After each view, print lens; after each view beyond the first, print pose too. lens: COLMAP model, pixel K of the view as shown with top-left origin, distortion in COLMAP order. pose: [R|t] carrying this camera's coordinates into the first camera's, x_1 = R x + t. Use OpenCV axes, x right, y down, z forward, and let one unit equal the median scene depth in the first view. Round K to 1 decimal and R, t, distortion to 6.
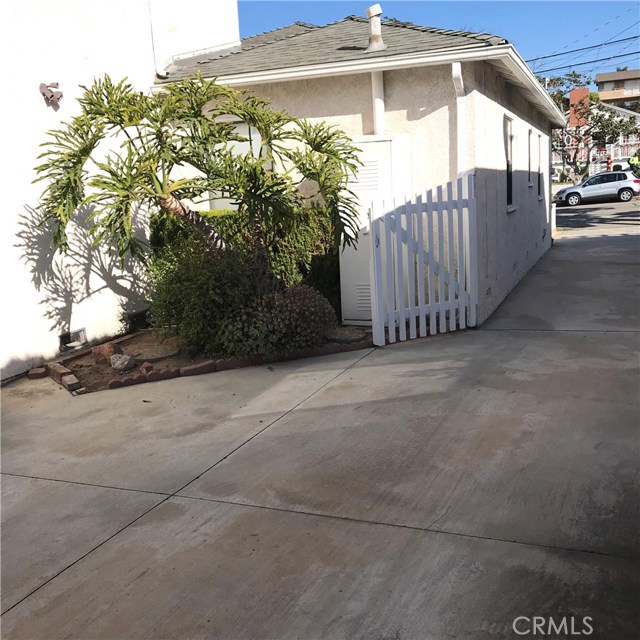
lens RADIAL K [[701.6, 0, 321.5], [0, 701.6, 317.1], [0, 0, 1]] dist [0.019822, 0.000000]
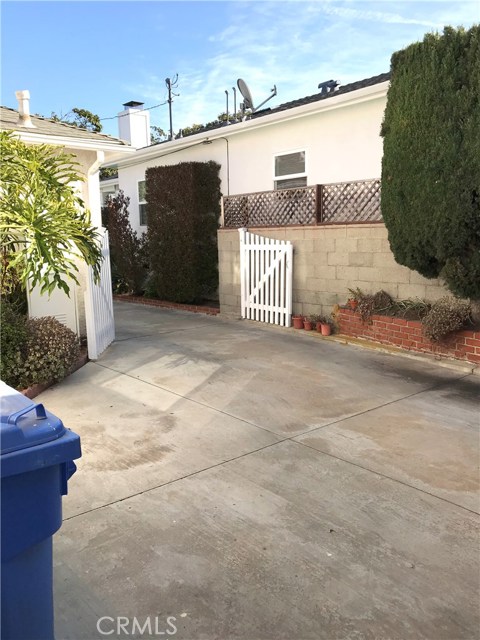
lens RADIAL K [[525.3, 0, 242.5], [0, 525.3, 319.2], [0, 0, 1]] dist [0.040878, -0.043480]
pose [[0.476778, -0.094819, 0.873895, -0.793539], [0.150060, 0.988351, 0.025368, -0.019420], [-0.866121, 0.119041, 0.485452, 0.361588]]
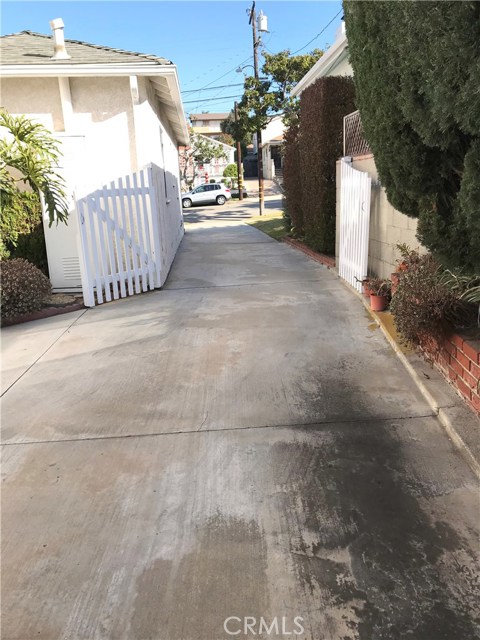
lens RADIAL K [[525.3, 0, 242.3], [0, 525.3, 316.4], [0, 0, 1]] dist [0.040878, -0.043480]
pose [[0.897723, -0.087168, 0.431851, -0.097432], [0.069038, 0.995955, 0.057517, 0.029665], [-0.435118, -0.021820, 0.900109, 0.076276]]
